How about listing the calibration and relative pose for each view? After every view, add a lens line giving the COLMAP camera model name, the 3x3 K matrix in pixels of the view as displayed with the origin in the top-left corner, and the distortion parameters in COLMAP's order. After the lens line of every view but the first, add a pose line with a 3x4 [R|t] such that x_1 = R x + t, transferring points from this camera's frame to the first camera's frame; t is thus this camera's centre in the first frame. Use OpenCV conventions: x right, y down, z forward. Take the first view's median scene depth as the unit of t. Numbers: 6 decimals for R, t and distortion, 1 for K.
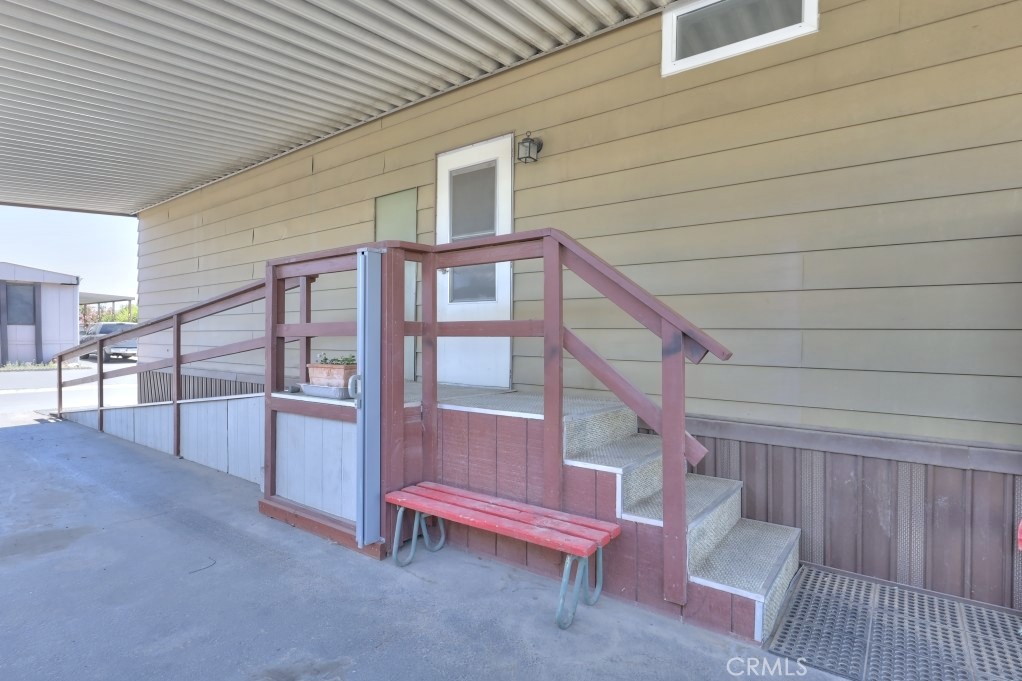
lens RADIAL K [[525.5, 0, 511.0], [0, 525.5, 340.5], [0, 0, 1]] dist [-0.000199, -0.000464]
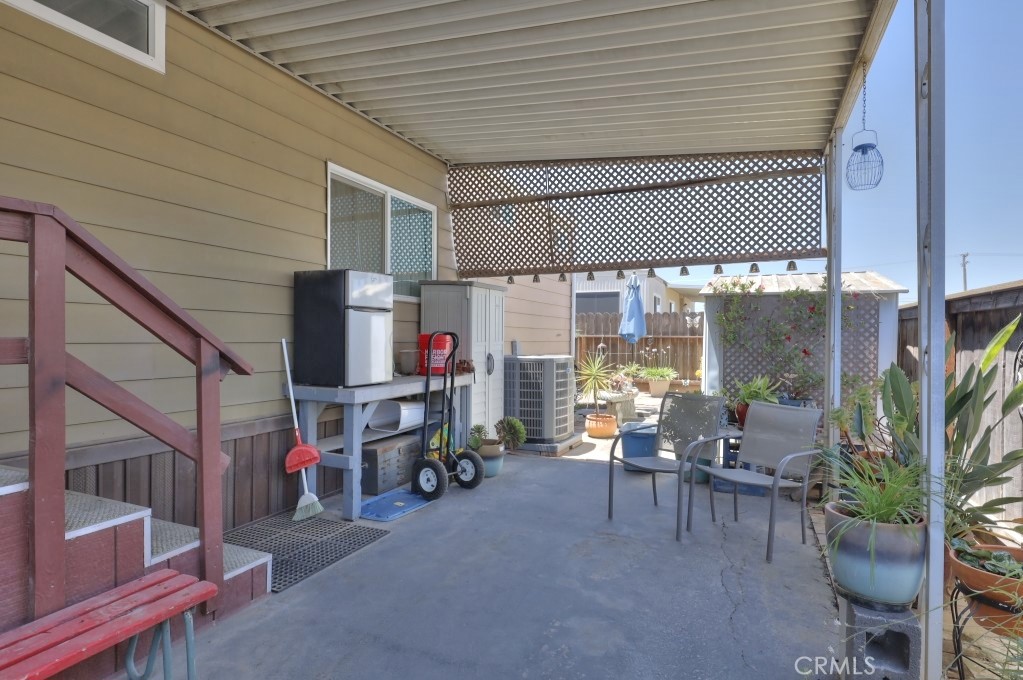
lens RADIAL K [[557.4, 0, 511.5], [0, 557.4, 340.0], [0, 0, 1]] dist [0.000401, -0.000014]
pose [[-0.226592, -0.017164, 0.973839, -0.836996], [-0.003882, 0.999853, 0.016719, -0.056819], [-0.973982, 0.000008, -0.226625, 0.627728]]
